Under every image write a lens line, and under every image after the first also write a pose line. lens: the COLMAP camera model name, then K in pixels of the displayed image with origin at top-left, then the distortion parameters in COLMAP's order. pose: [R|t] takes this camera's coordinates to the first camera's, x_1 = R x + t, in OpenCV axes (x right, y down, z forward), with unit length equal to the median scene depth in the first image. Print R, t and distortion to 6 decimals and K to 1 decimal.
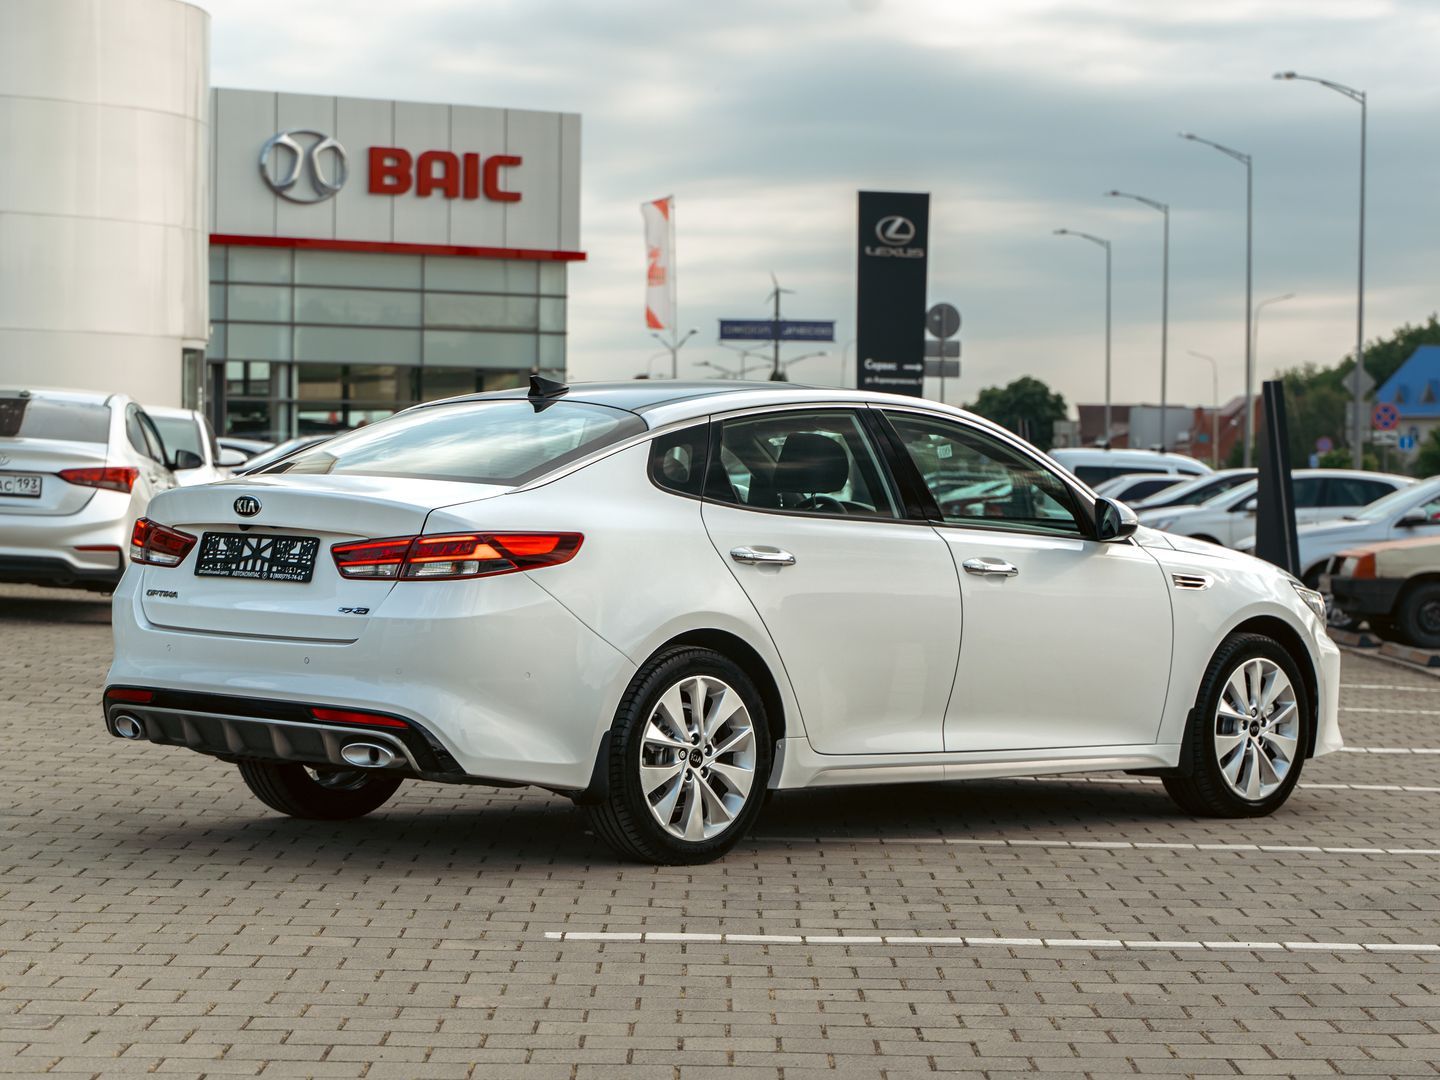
lens RADIAL K [[3167.4, 0, 721.1], [0, 3167.4, 540.7], [0, 0, 1]] dist [0.013760, 0.000000]
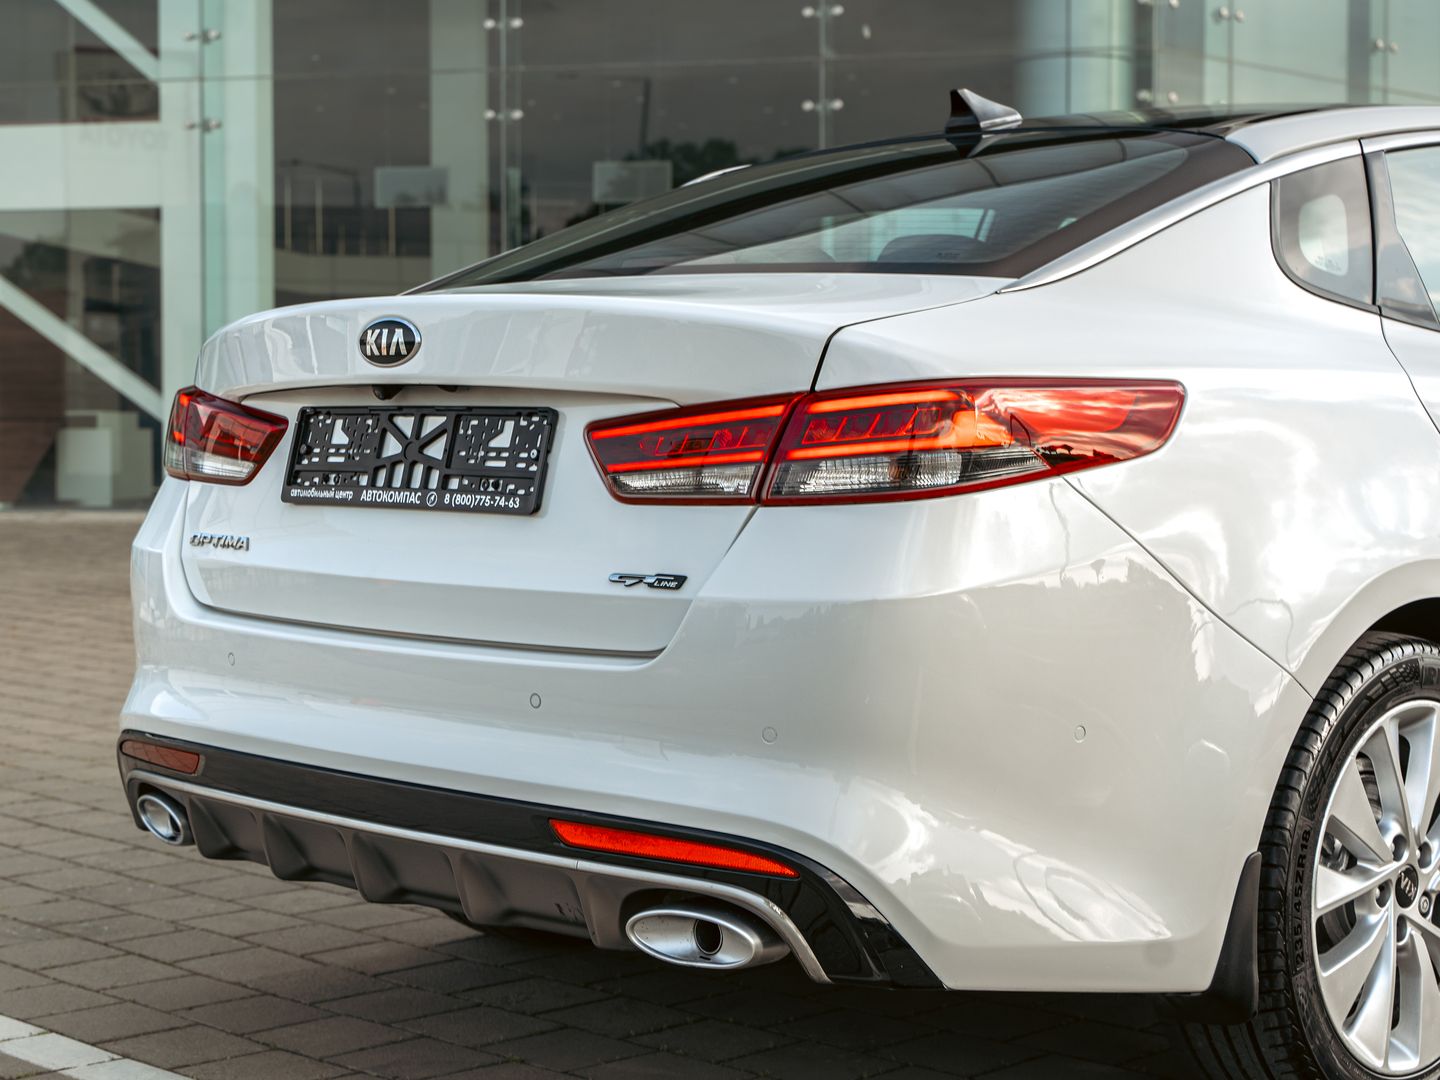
lens RADIAL K [[2106.0, 0, 718.7], [0, 2106.0, 538.2], [0, 0, 1]] dist [0.052936, 0.000000]
pose [[0.999467, -0.019098, -0.026489, -0.097120], [0.019931, 0.999304, 0.031540, 0.007965], [0.025868, -0.032052, 0.999151, 0.711032]]
